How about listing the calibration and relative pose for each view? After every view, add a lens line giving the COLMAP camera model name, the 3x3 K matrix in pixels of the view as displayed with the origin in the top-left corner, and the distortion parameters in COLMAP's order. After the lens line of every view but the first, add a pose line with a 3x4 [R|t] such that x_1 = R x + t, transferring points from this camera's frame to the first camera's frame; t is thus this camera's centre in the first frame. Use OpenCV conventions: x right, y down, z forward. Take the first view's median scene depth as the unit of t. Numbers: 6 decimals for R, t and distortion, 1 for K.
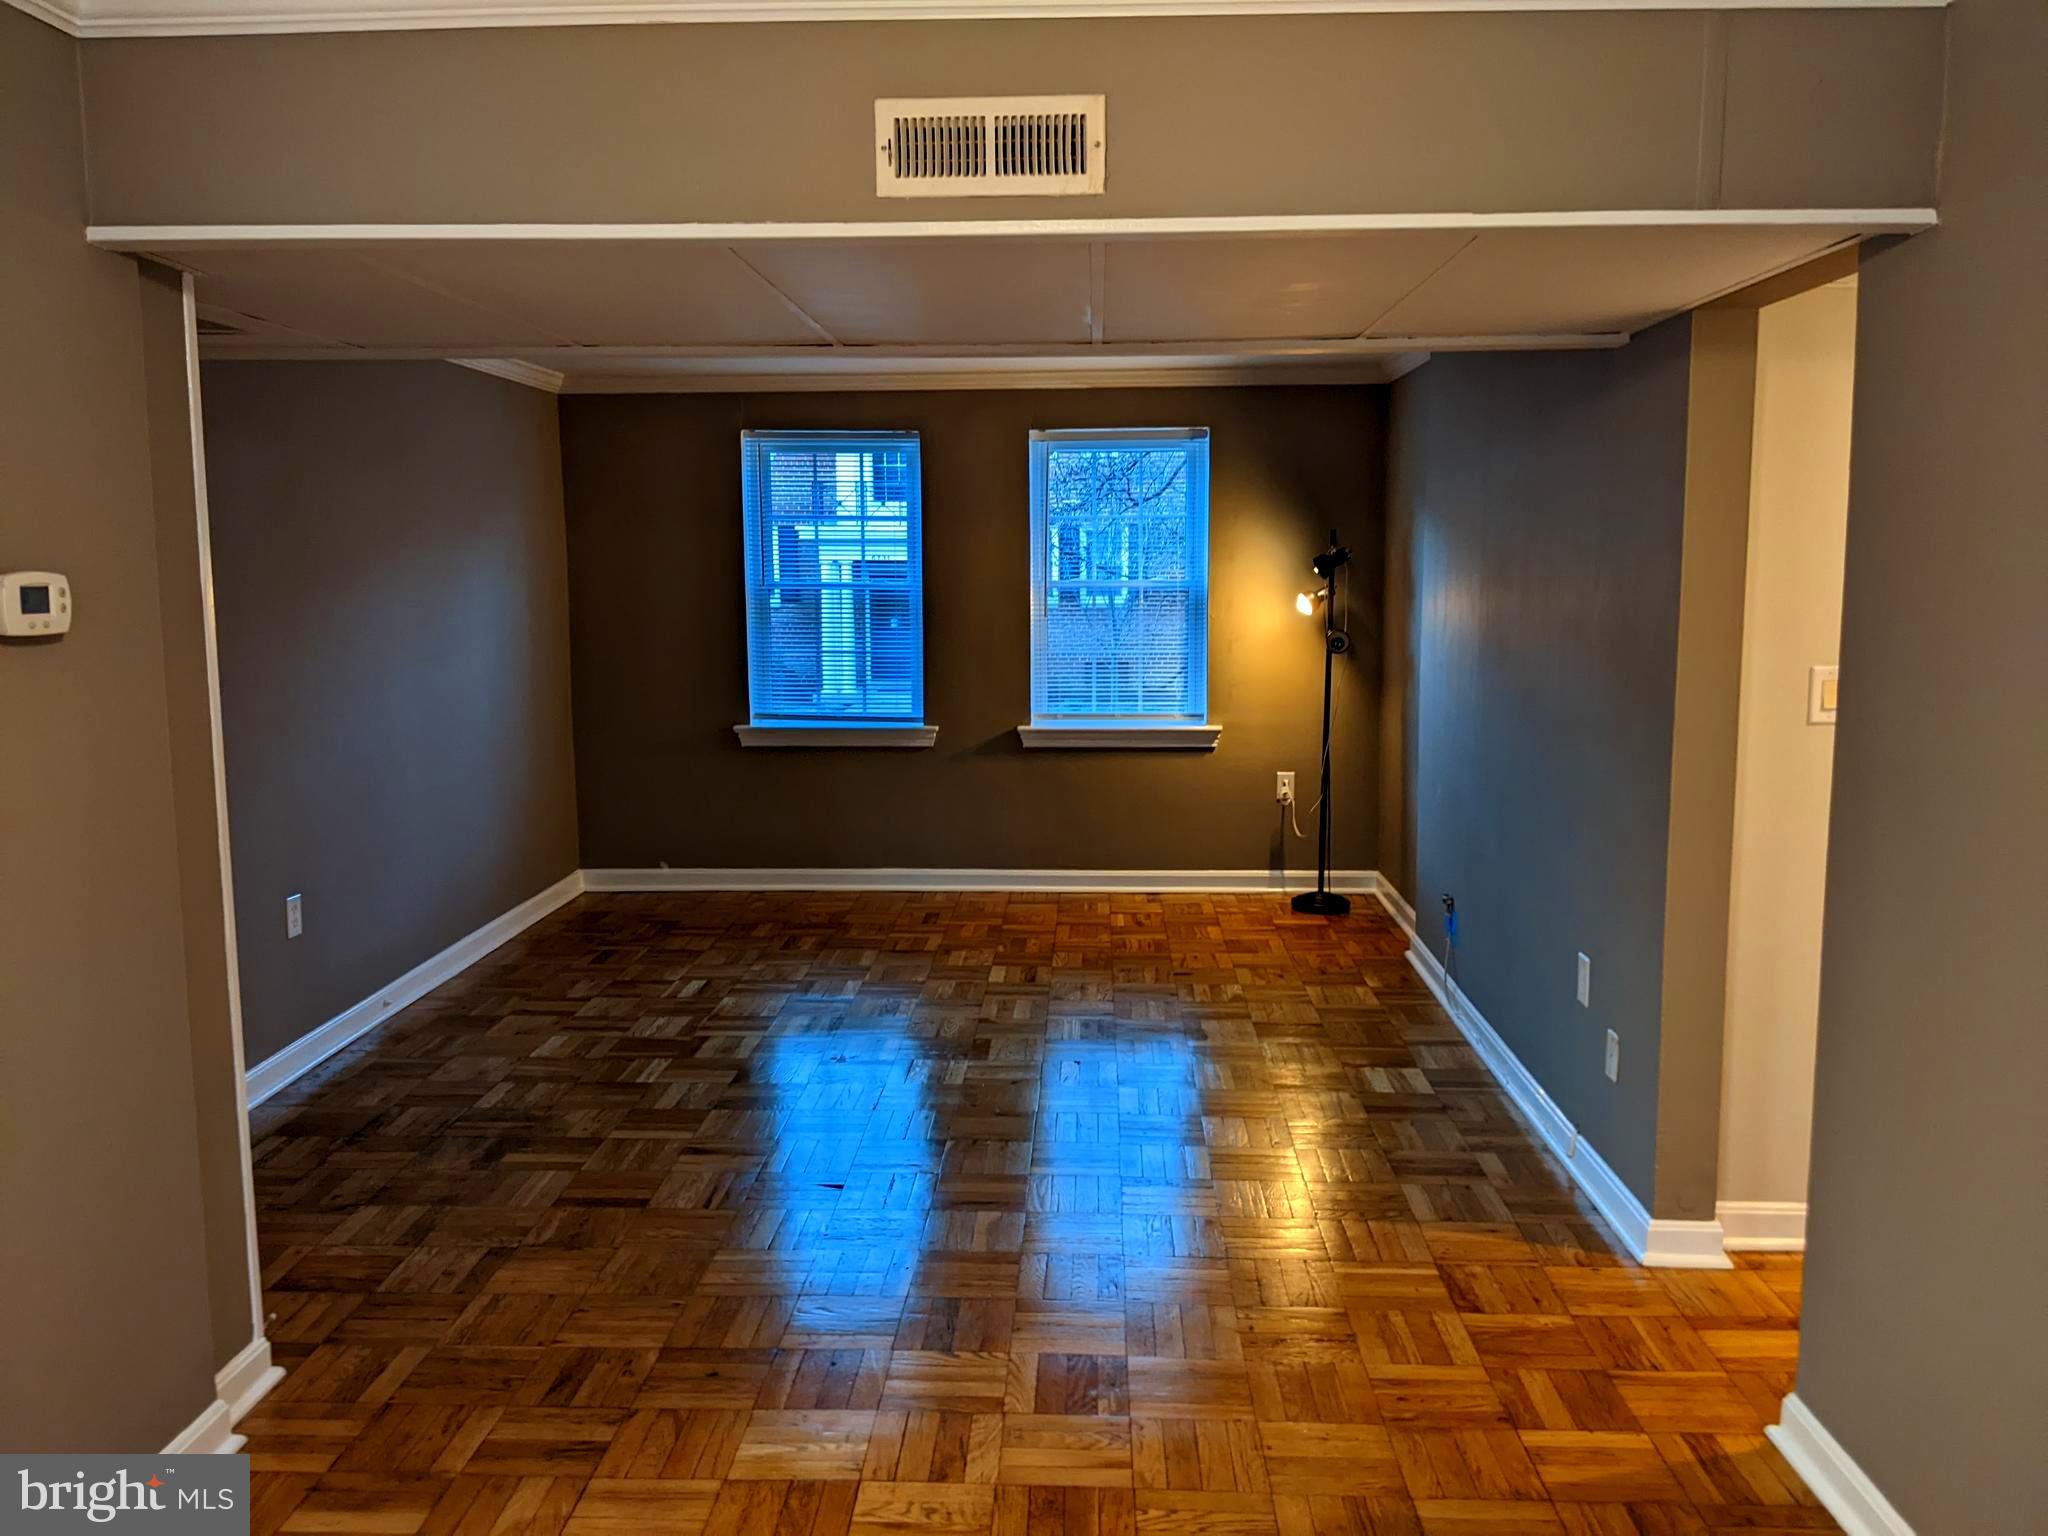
lens RADIAL K [[1649.6, 0, 1022.1], [0, 1649.6, 768.8], [0, 0, 1]] dist [0.098722, -0.138358]
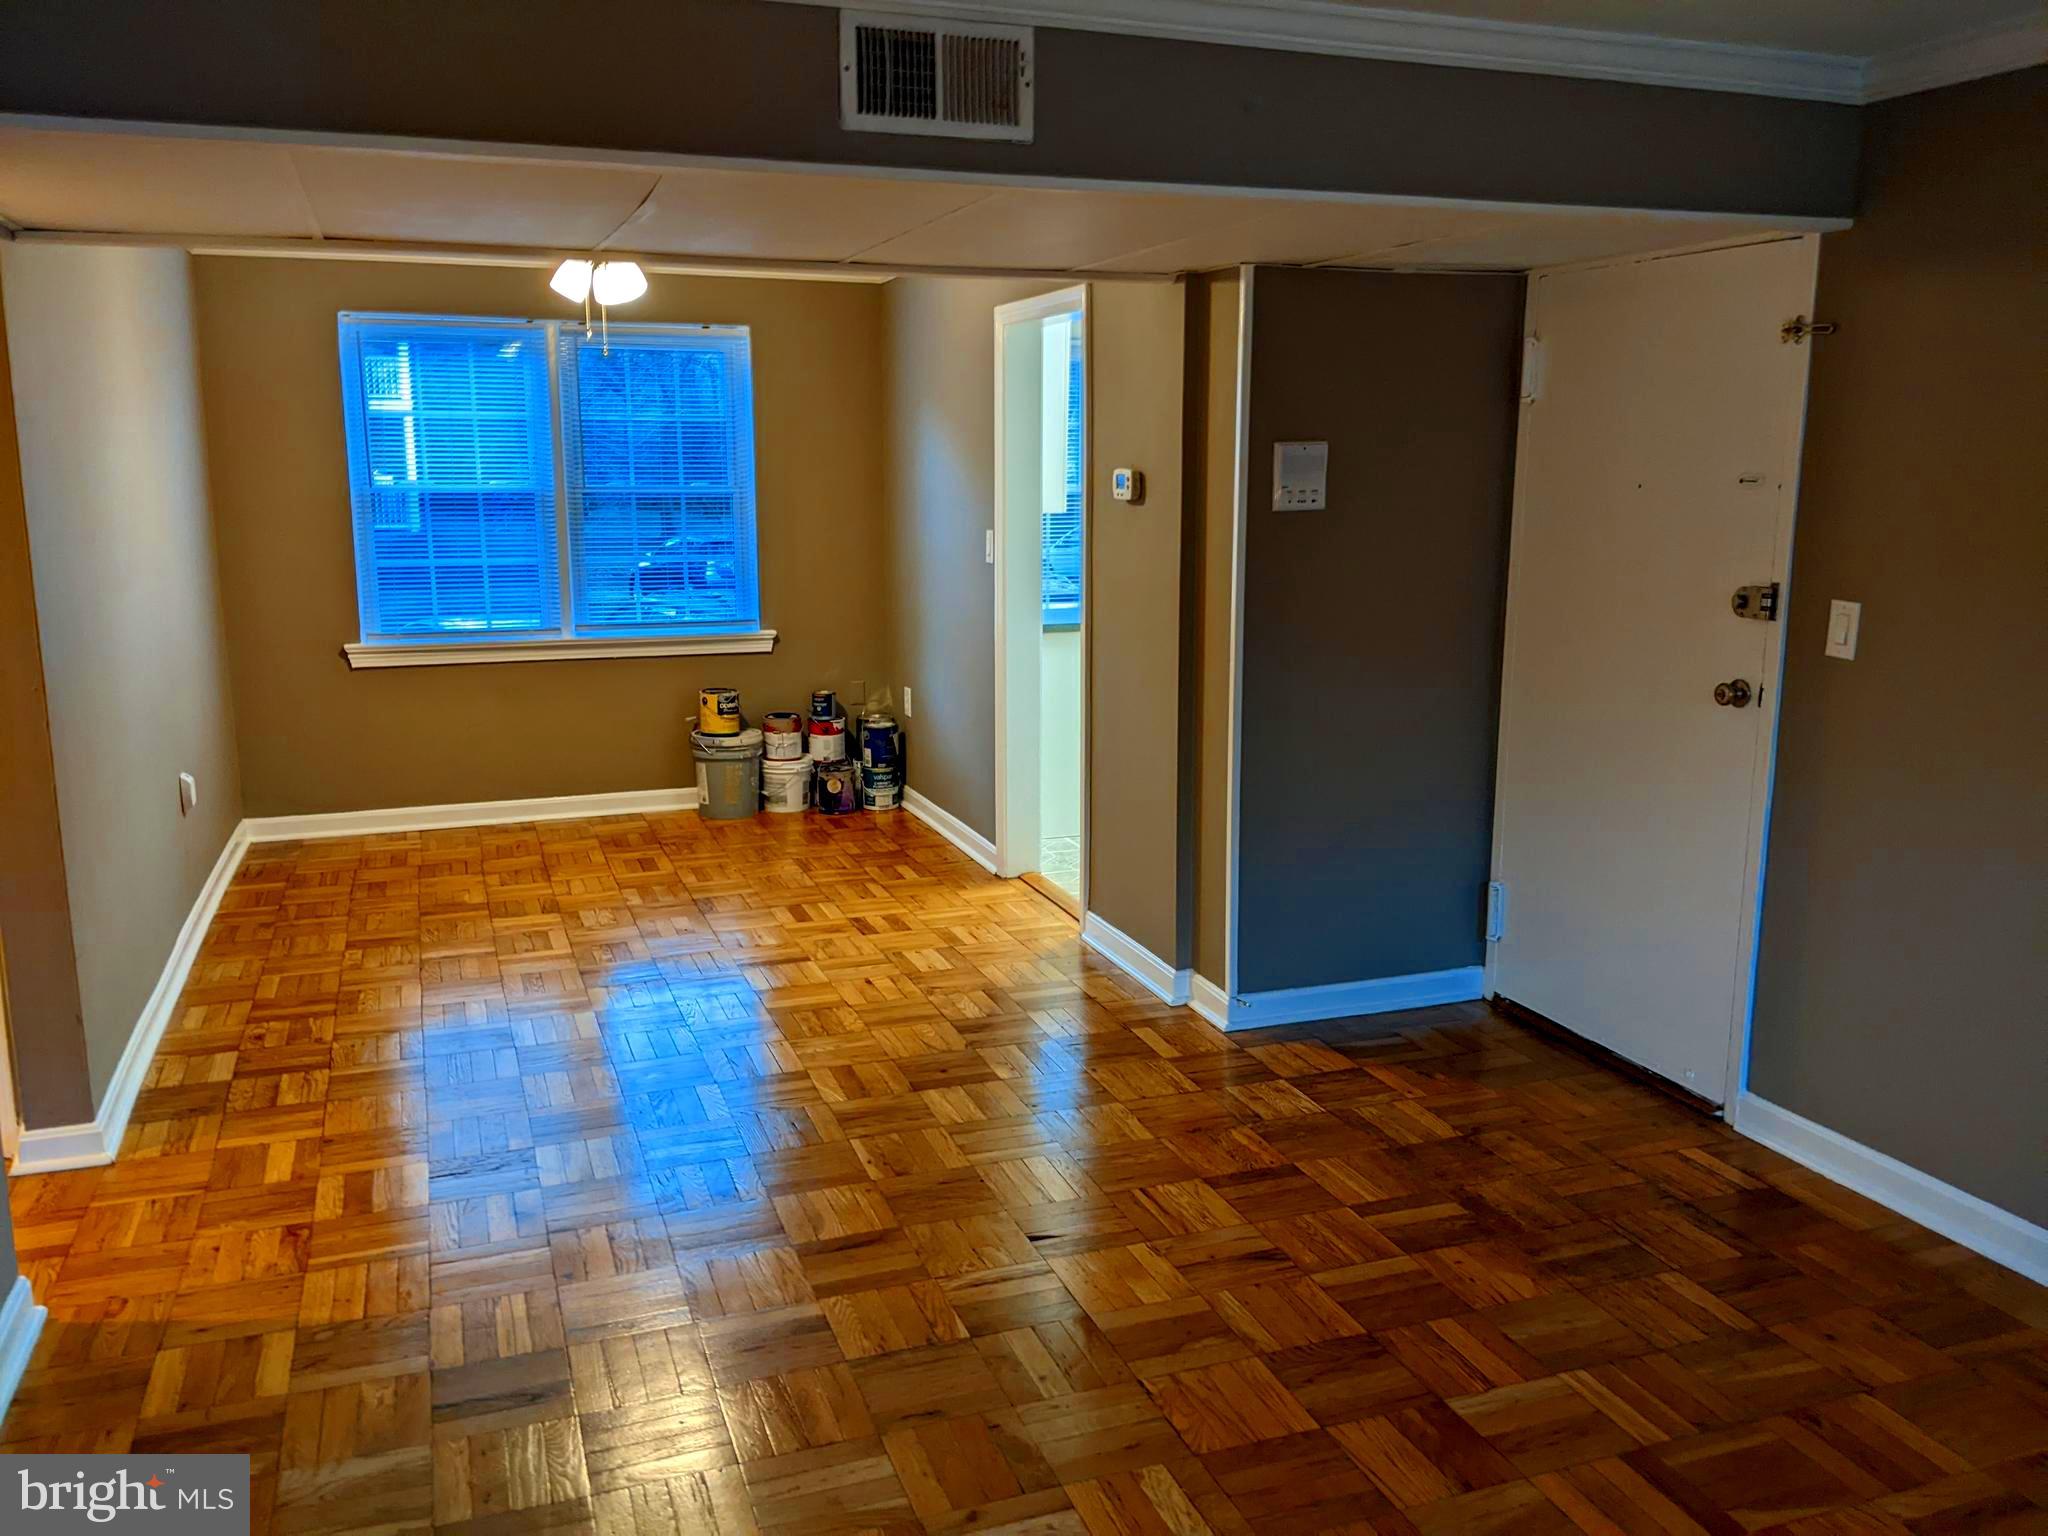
lens RADIAL K [[1649.6, 0, 1033.8], [0, 1649.6, 760.6], [0, 0, 1]] dist [0.098722, -0.138358]
pose [[-0.922595, 0.079193, -0.377554, 0.185715], [-0.041807, 0.952412, 0.301934, -0.227923], [0.383498, 0.294347, -0.875379, 1.678042]]
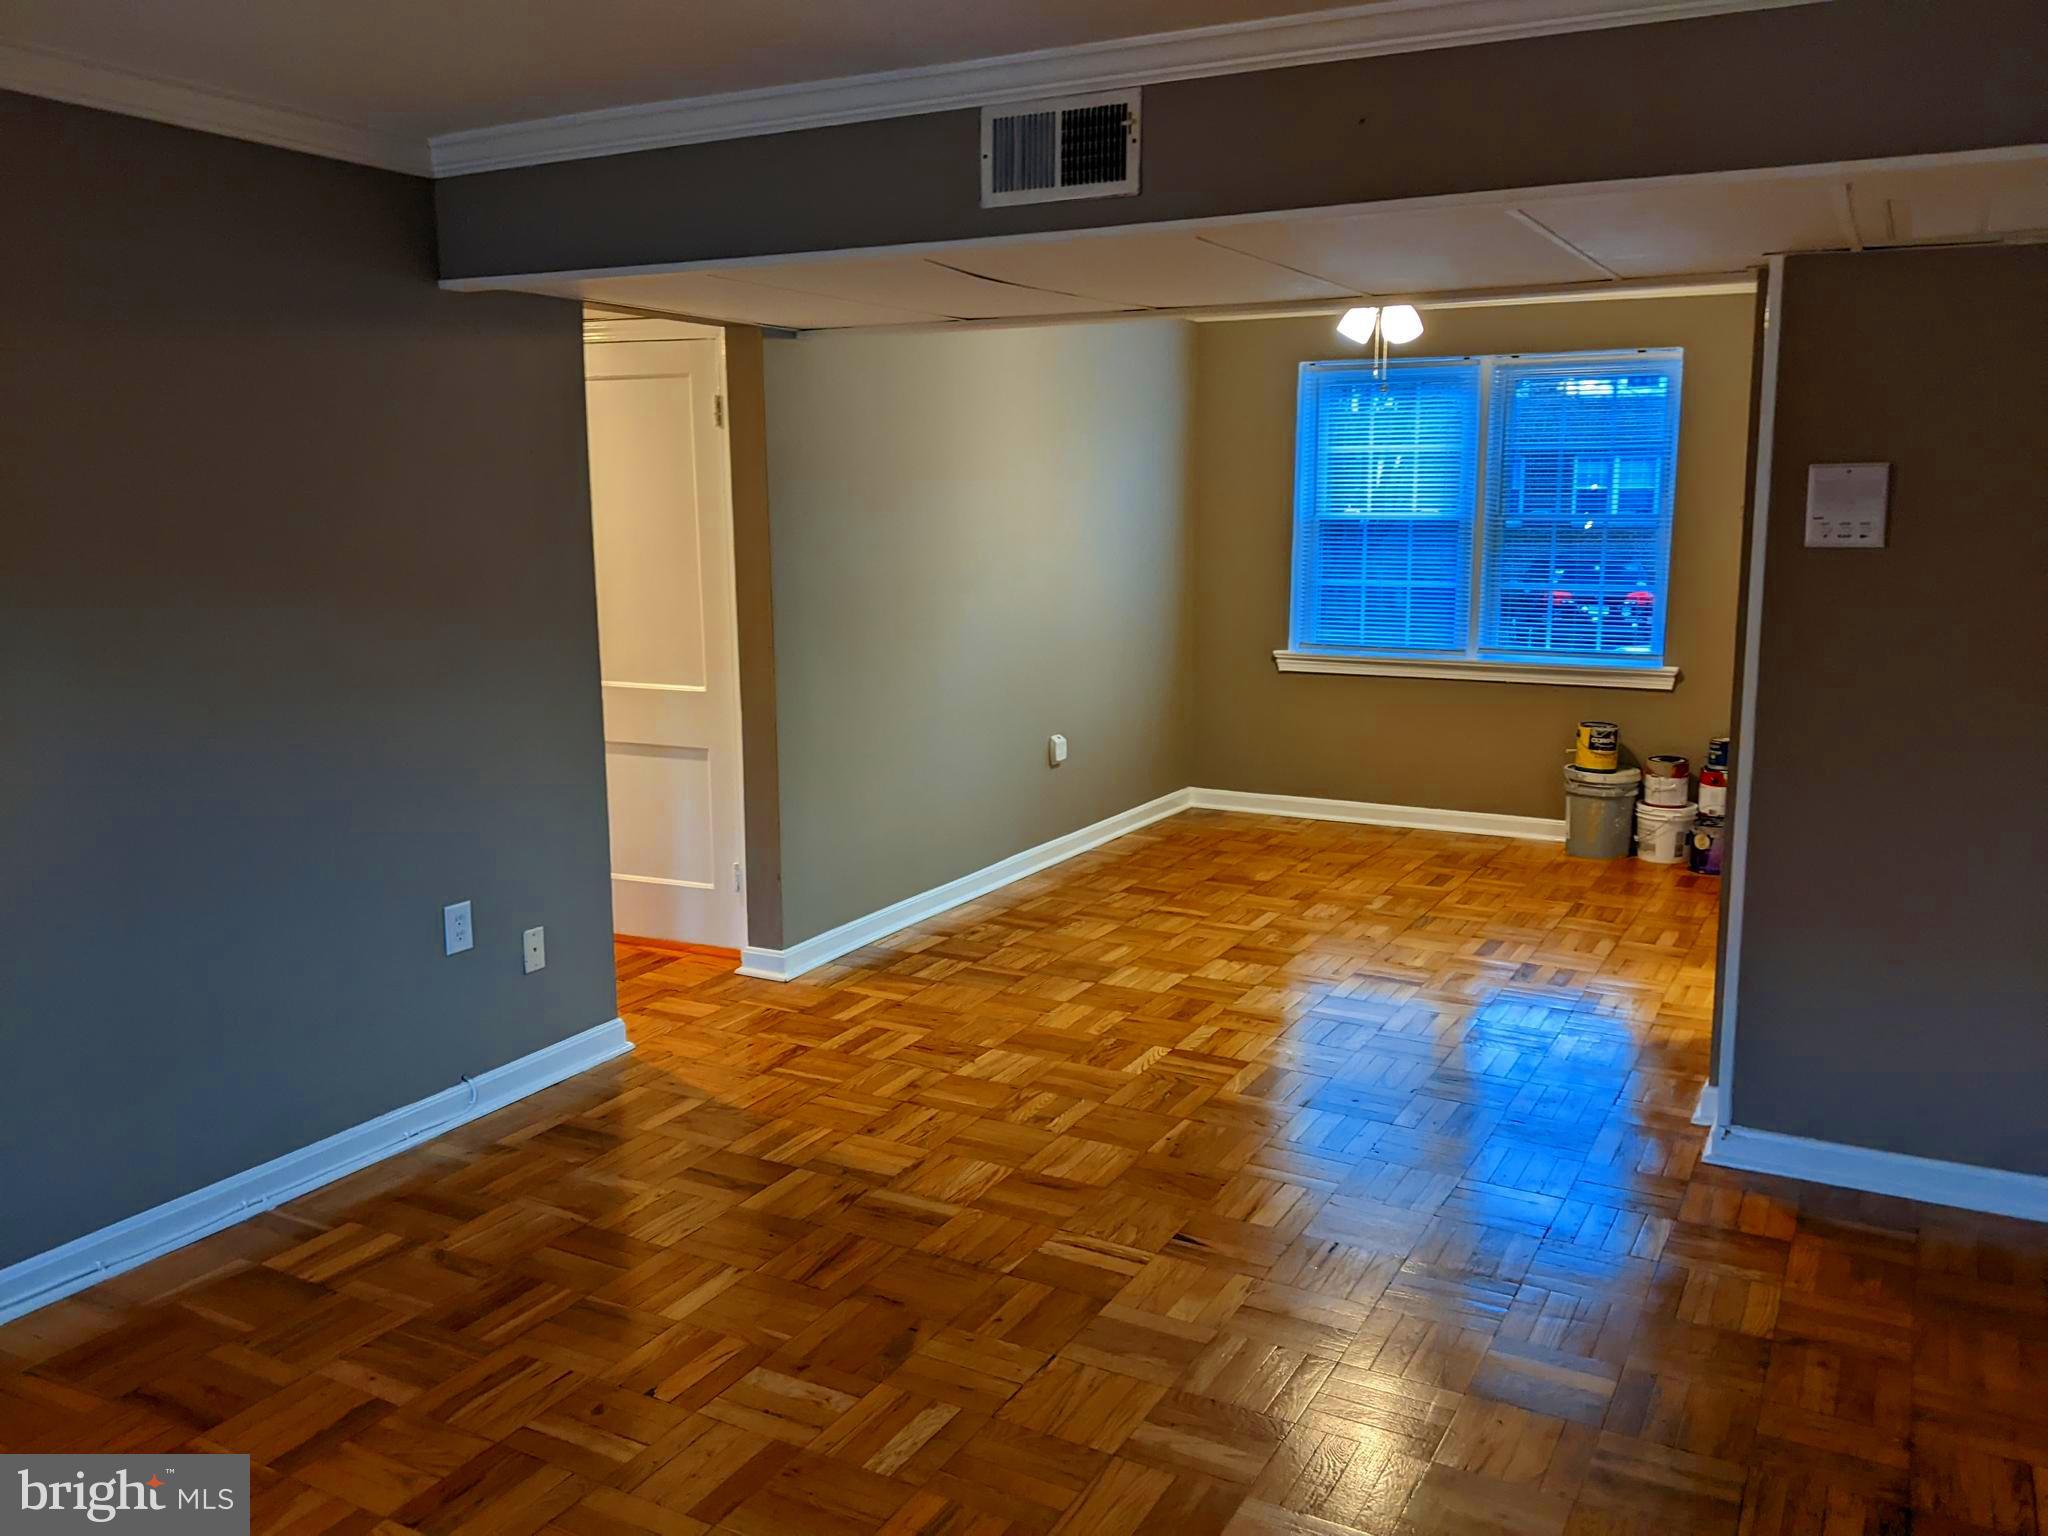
lens RADIAL K [[1649.6, 0, 1013.2], [0, 1649.6, 752.6], [0, 0, 1]] dist [0.098722, -0.138358]
pose [[-0.898767, -0.061261, 0.434126, -0.396431], [0.065043, 0.960602, 0.270211, -0.228097], [-0.433576, 0.271093, -0.859372, 1.729939]]
